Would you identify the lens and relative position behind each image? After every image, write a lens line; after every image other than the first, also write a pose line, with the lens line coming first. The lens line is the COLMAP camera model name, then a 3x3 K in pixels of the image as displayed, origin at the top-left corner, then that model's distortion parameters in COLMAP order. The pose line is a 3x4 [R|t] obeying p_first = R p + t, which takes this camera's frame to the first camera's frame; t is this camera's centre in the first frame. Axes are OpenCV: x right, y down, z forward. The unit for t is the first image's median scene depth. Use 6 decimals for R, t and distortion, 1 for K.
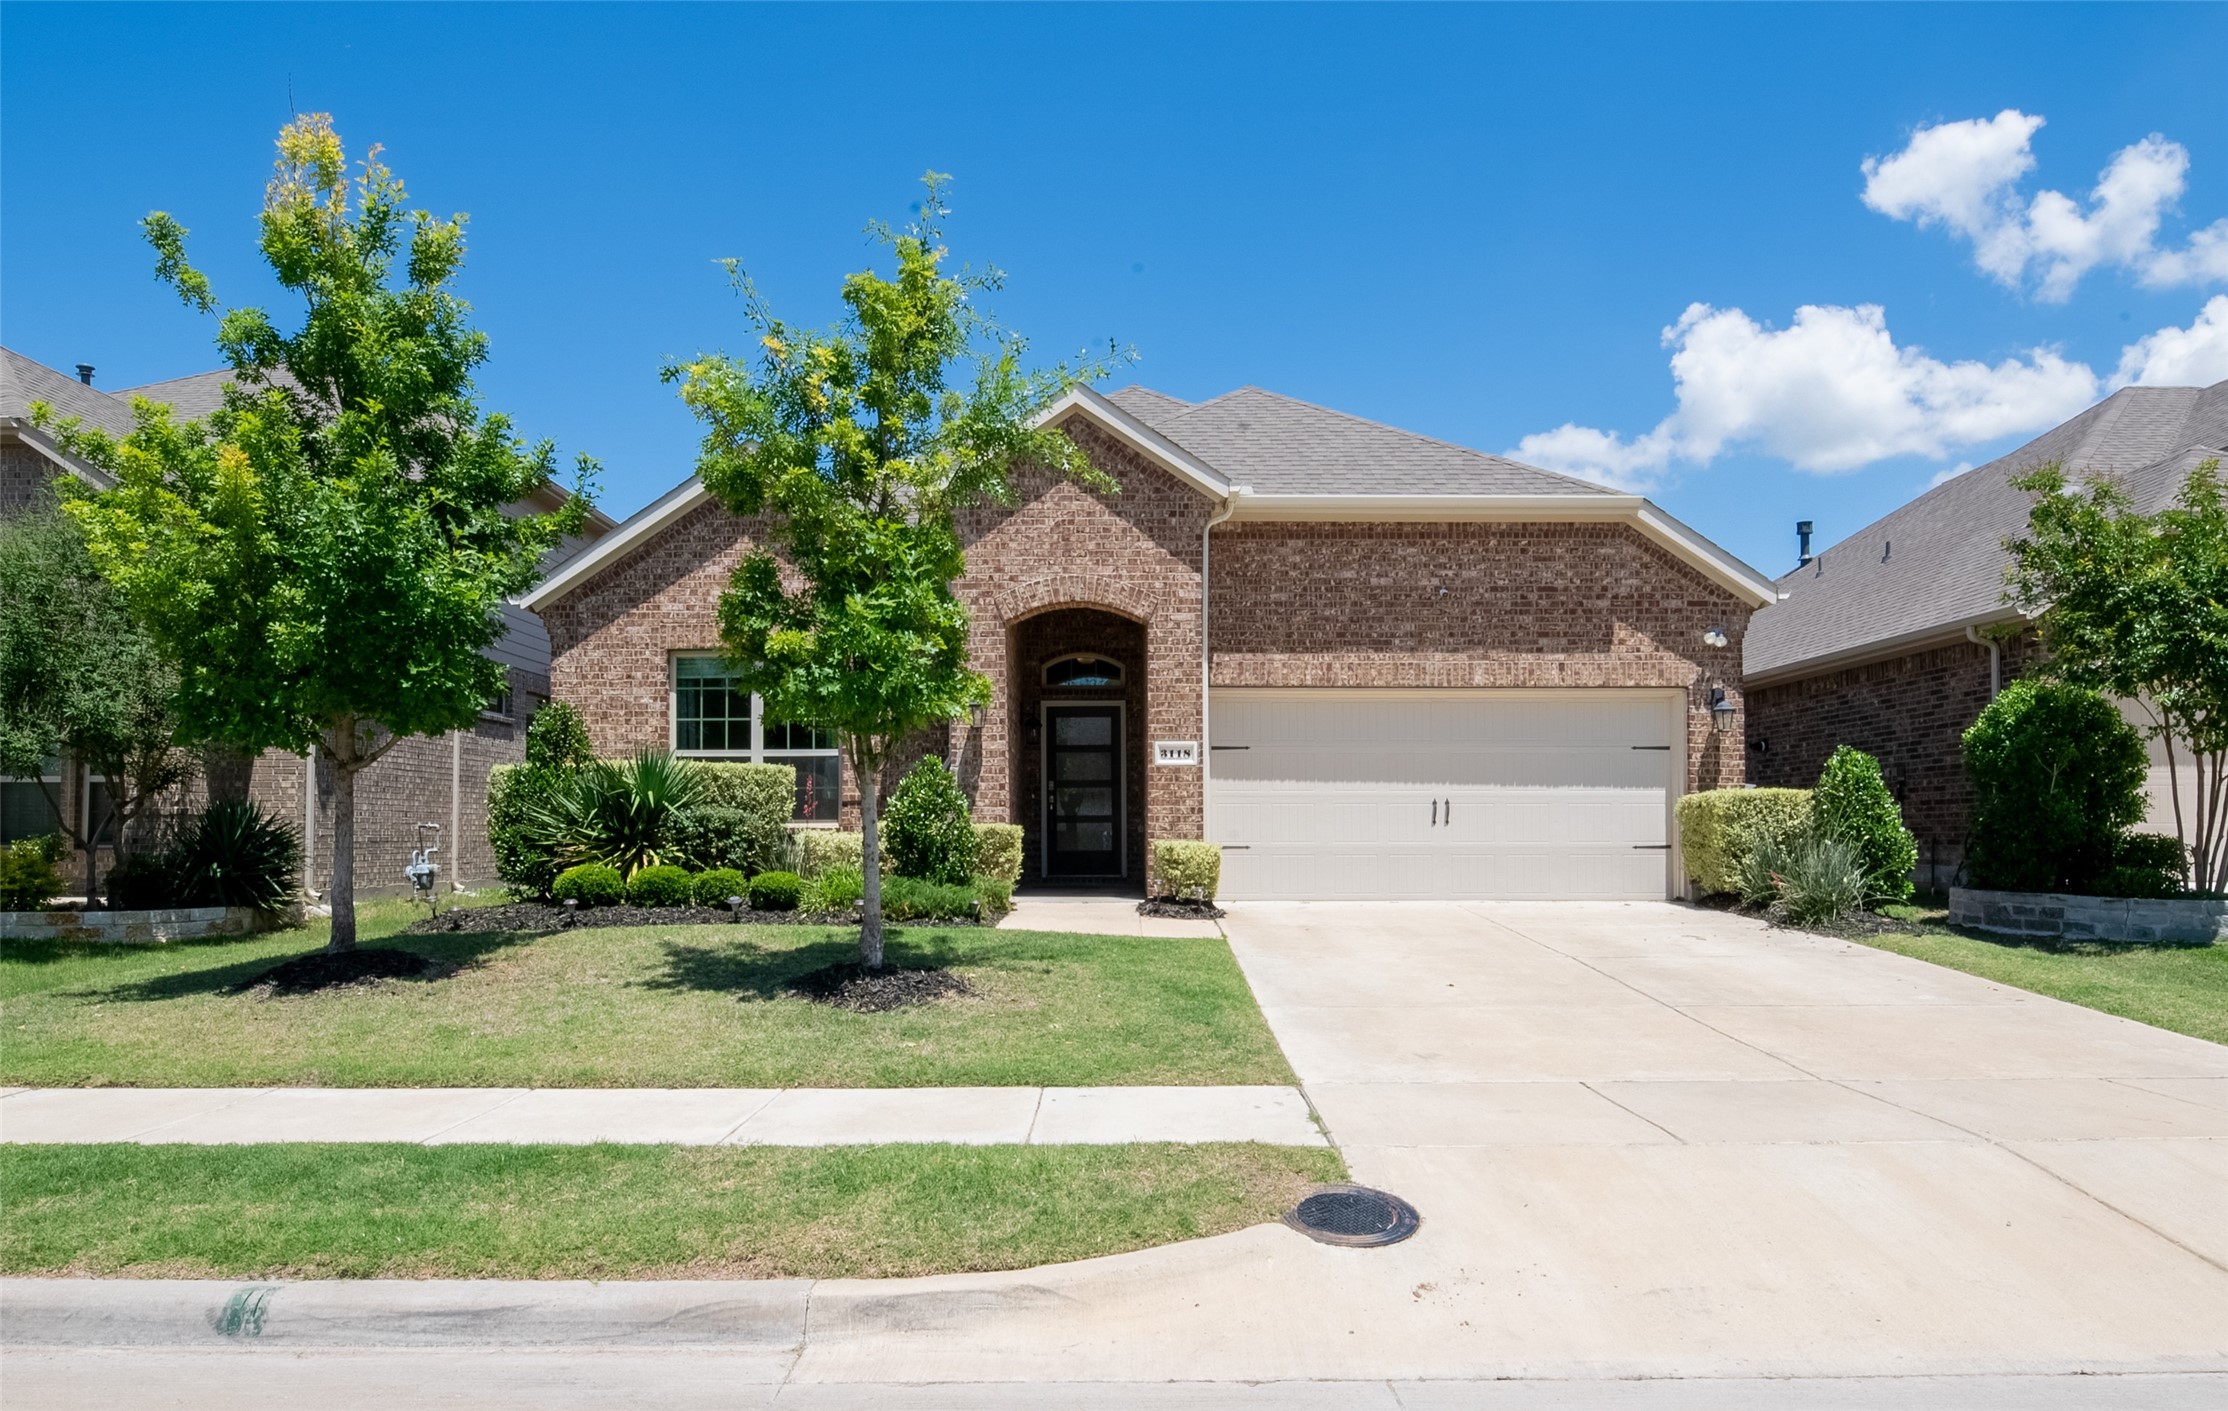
lens RADIAL K [[1379.8, 0, 1114.0], [0, 1379.8, 708.3], [0, 0, 1]] dist [-0.007782, -0.000402]
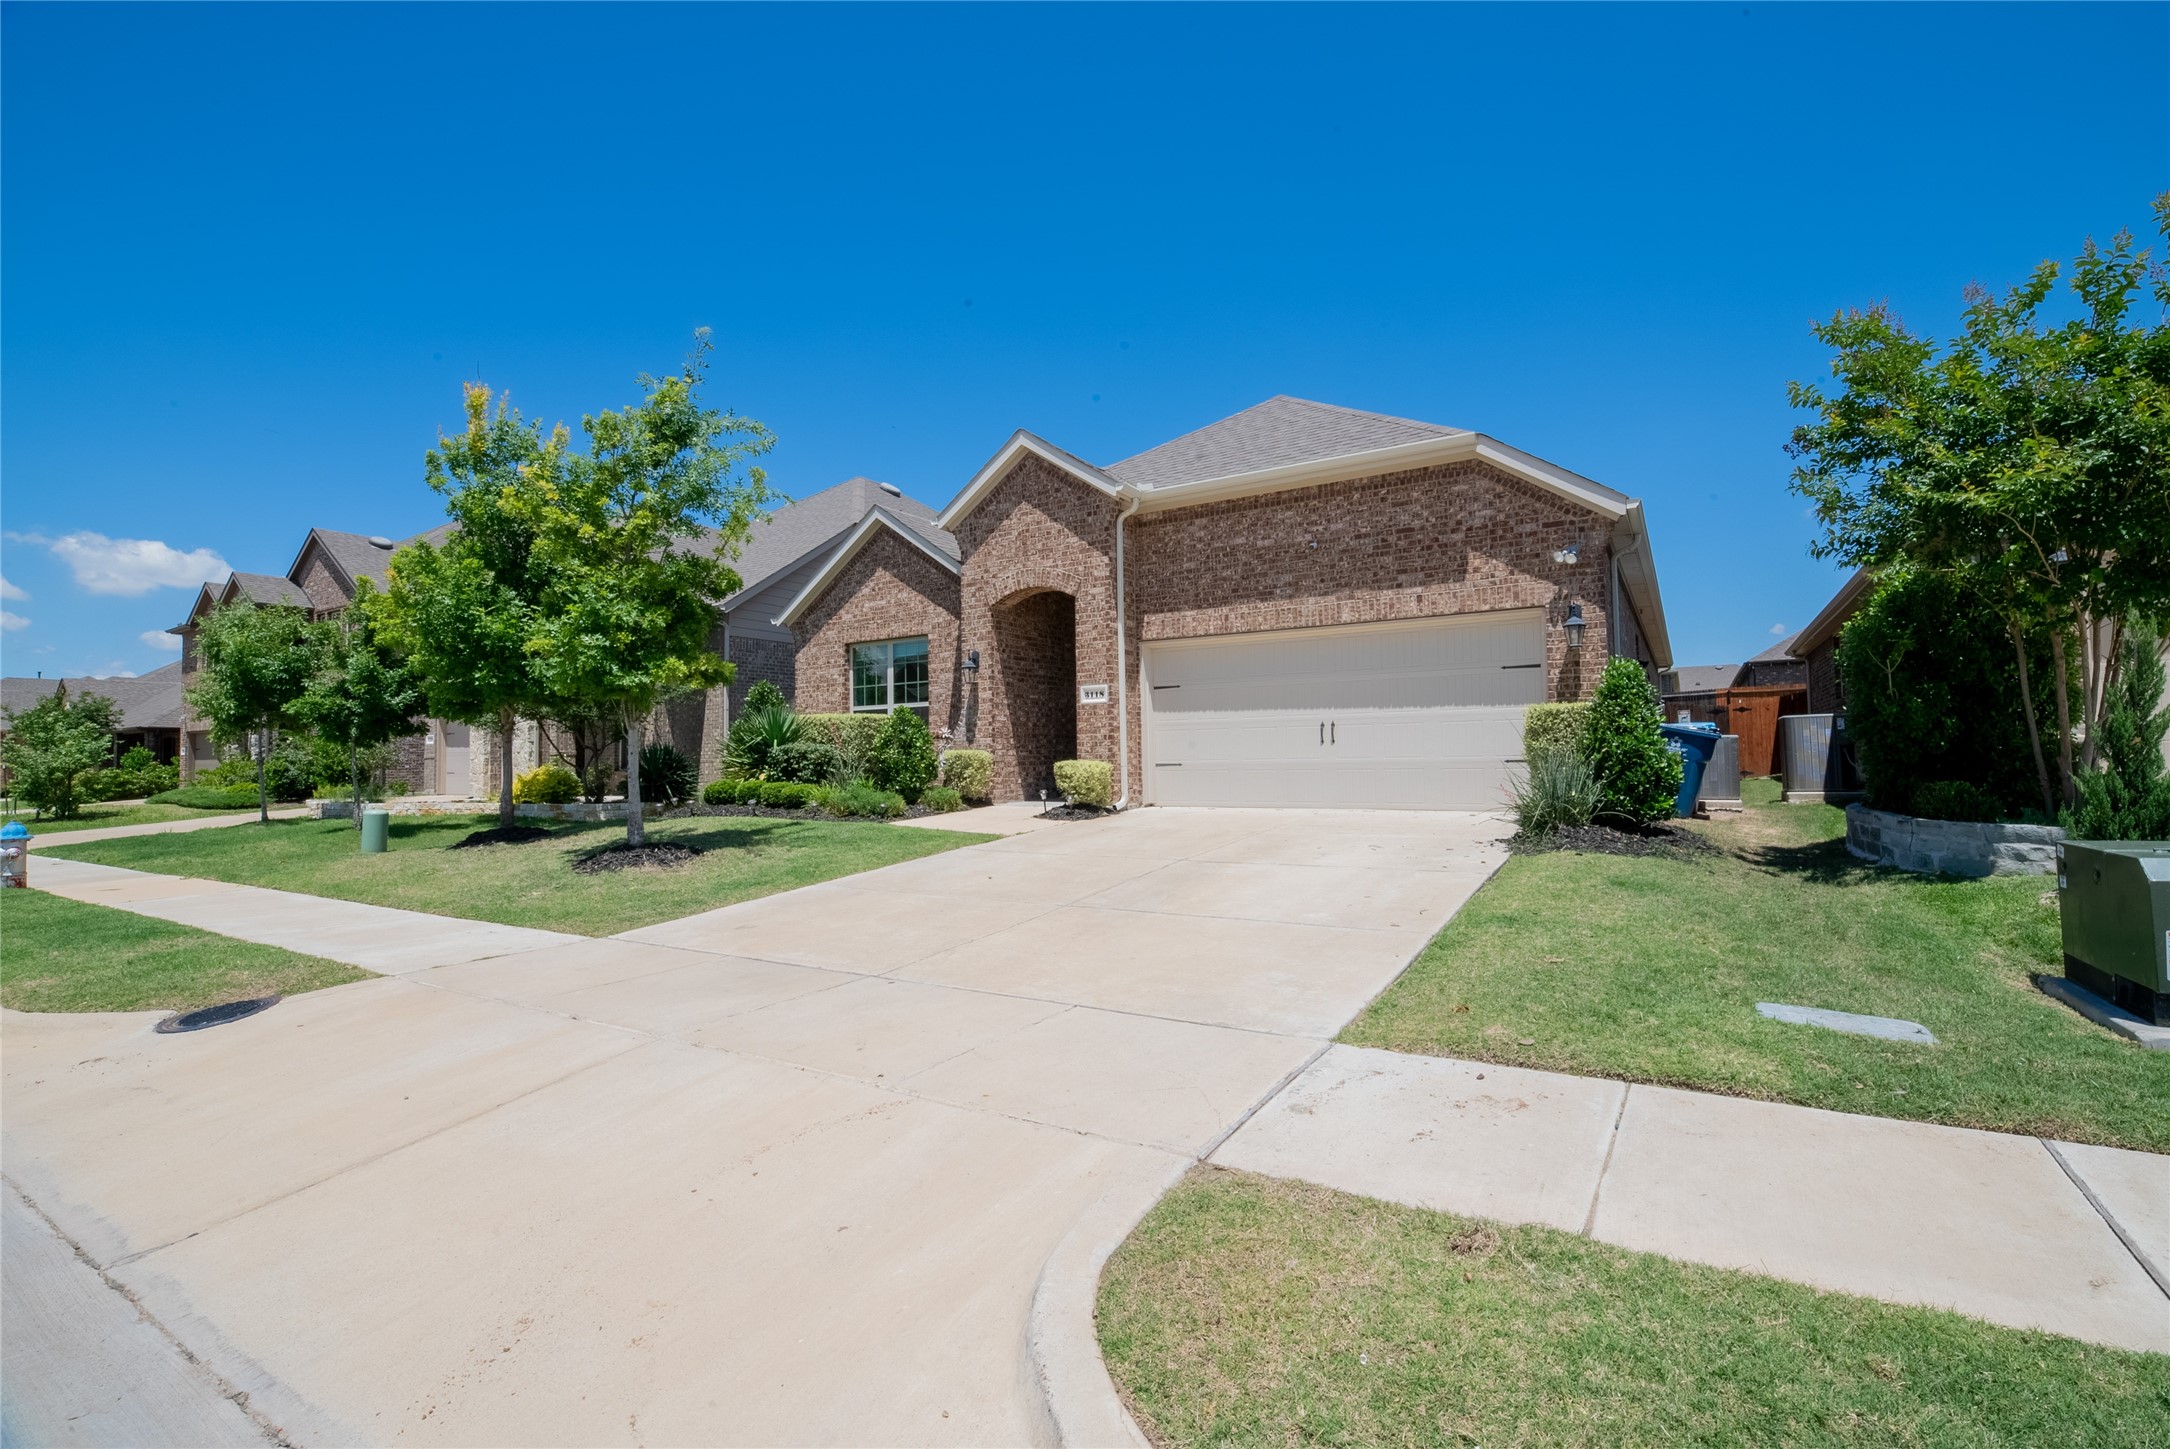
lens RADIAL K [[961.9, 0, 1087.6], [0, 961.9, 673.3], [0, 0, 1]] dist [-0.003972, -0.002120]
pose [[0.847617, -0.059435, -0.527269, 0.501207], [0.064136, 0.997897, -0.009383, 0.019742], [0.526718, -0.025864, 0.849647, 0.201634]]
